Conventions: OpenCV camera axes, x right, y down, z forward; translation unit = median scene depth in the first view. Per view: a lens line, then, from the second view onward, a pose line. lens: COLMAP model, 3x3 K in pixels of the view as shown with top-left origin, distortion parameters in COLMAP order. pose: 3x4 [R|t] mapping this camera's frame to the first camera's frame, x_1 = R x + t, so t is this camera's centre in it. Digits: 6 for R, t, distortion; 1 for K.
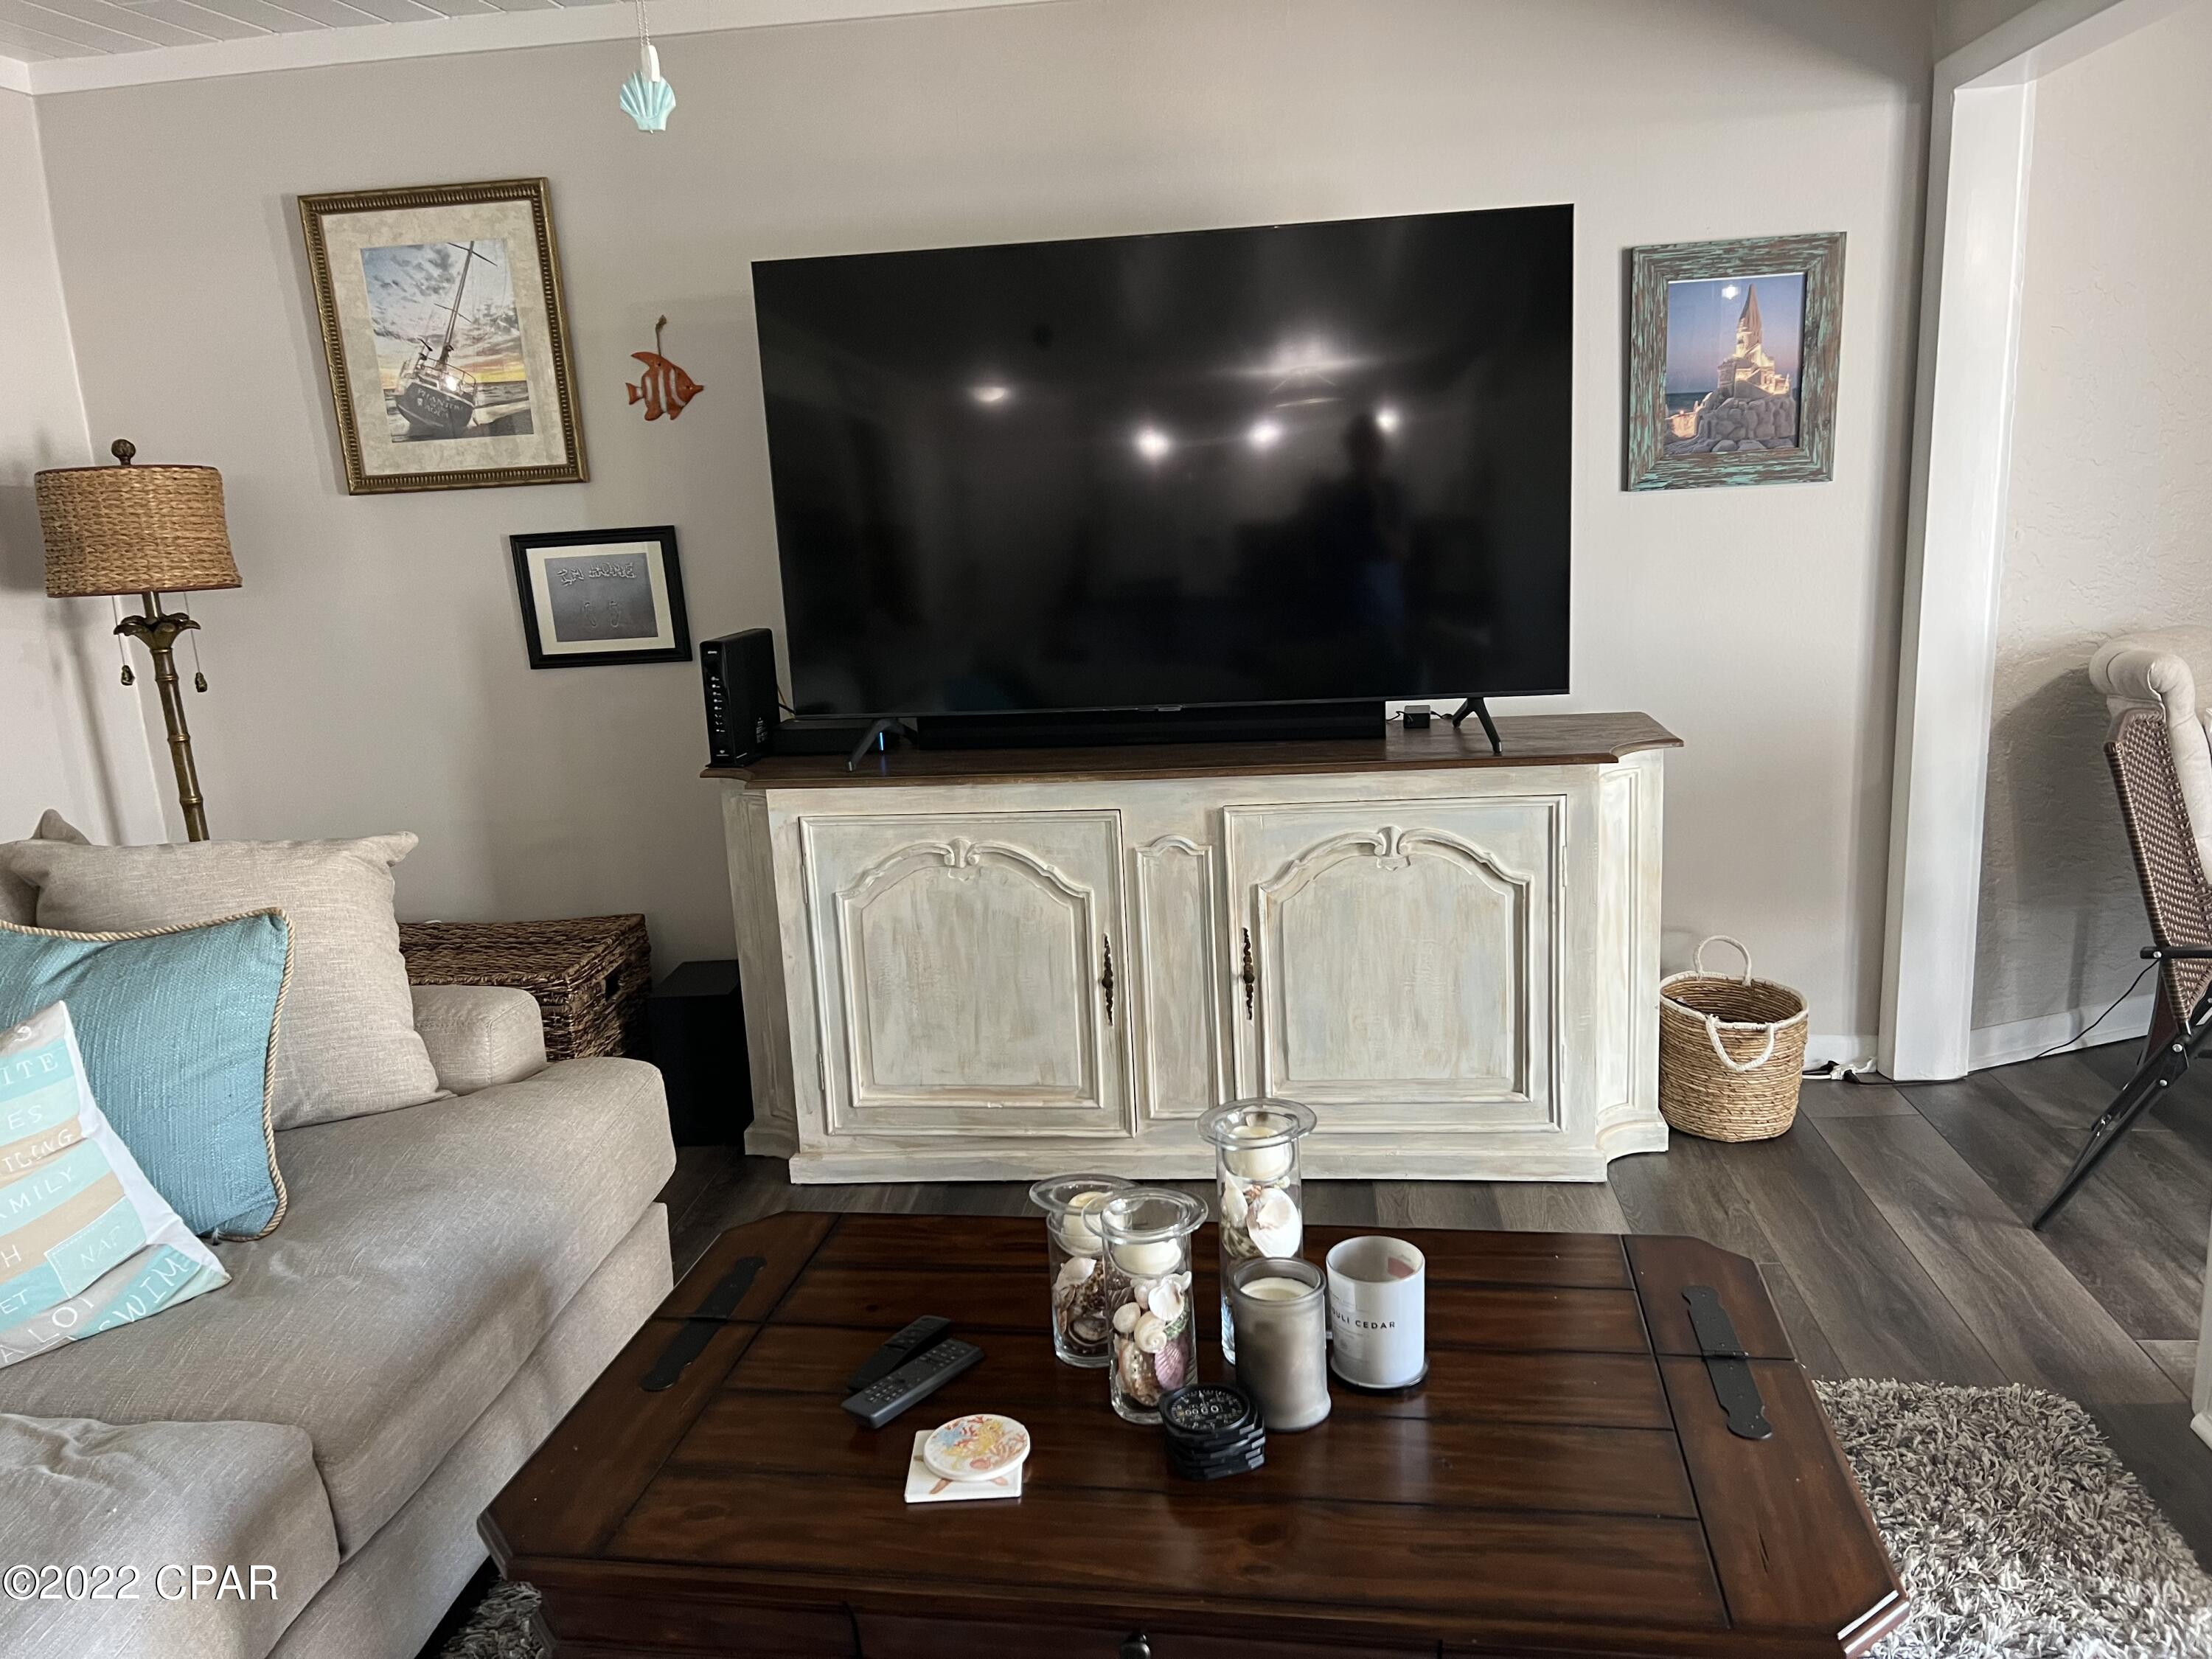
lens RADIAL K [[1679.8, 0, 1113.3], [0, 1679.8, 845.9], [0, 0, 1]] dist [0.047181, -0.045390]
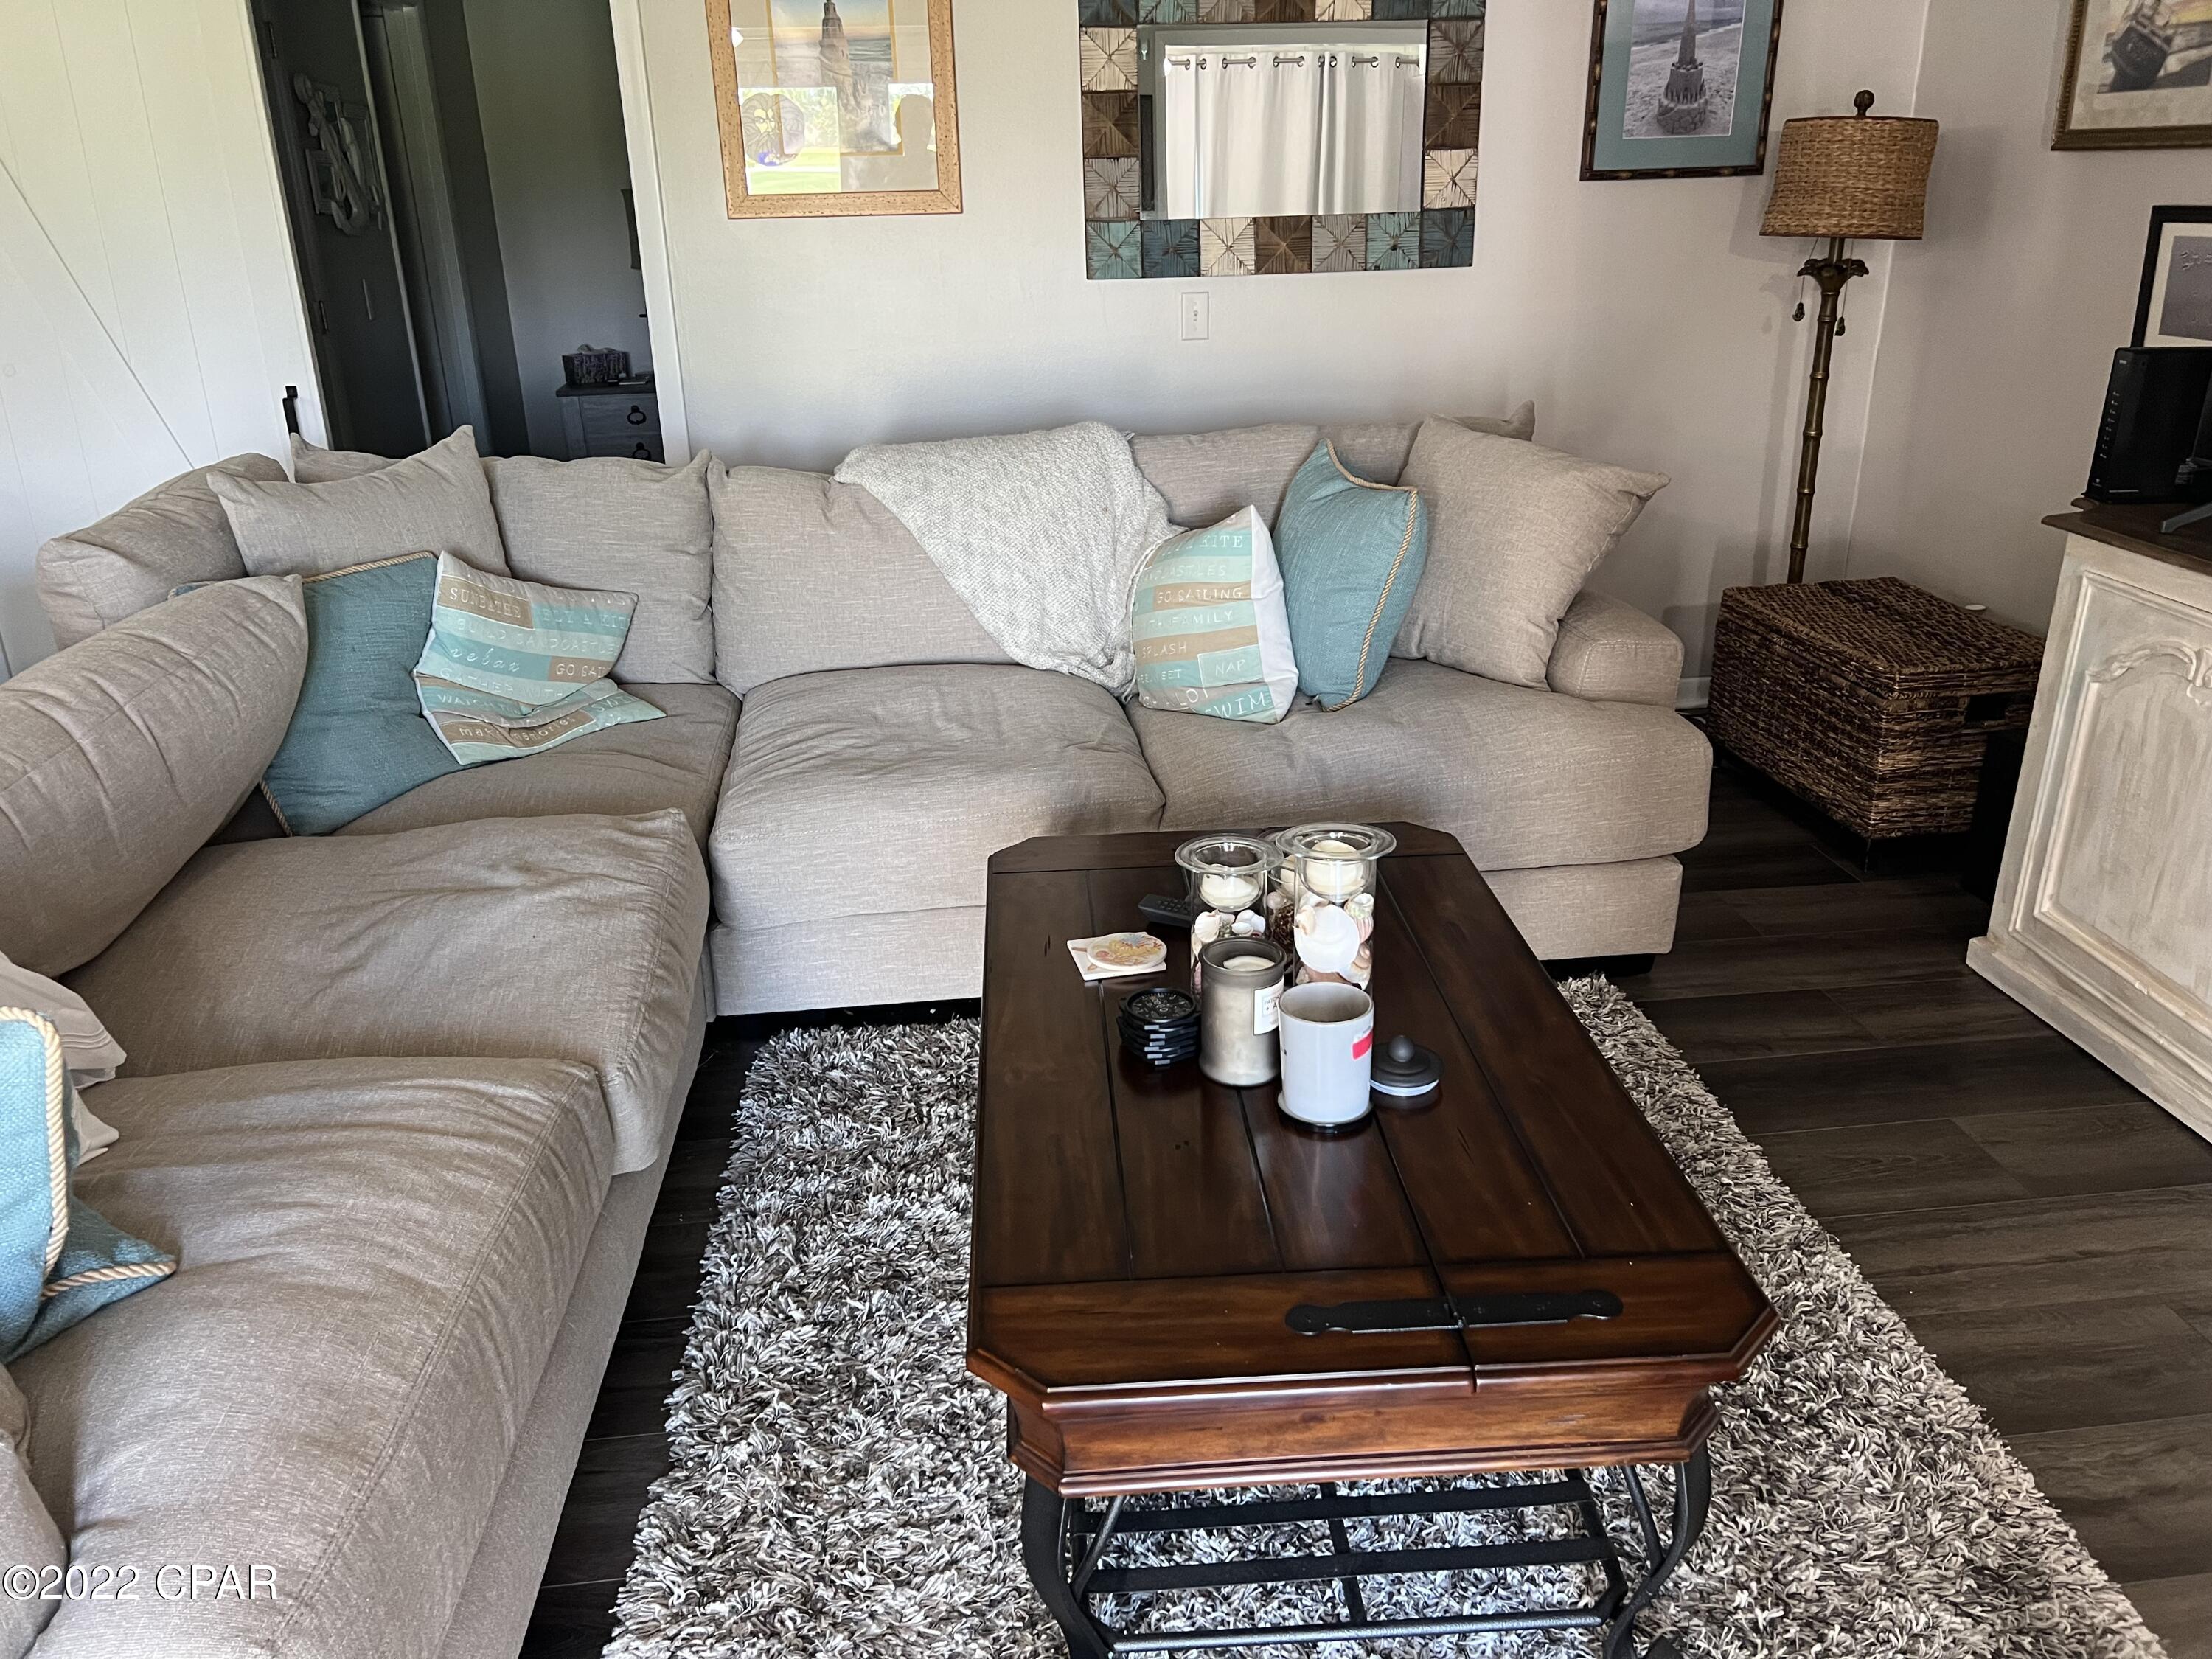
lens RADIAL K [[1679.8, 0, 1151.9], [0, 1679.8, 831.3], [0, 0, 1]] dist [0.047181, -0.045390]
pose [[0.238552, 0.397949, -0.885850, 0.463755], [-0.219898, 0.910627, 0.349863, -0.085020], [0.945906, 0.111336, 0.304740, 0.279780]]
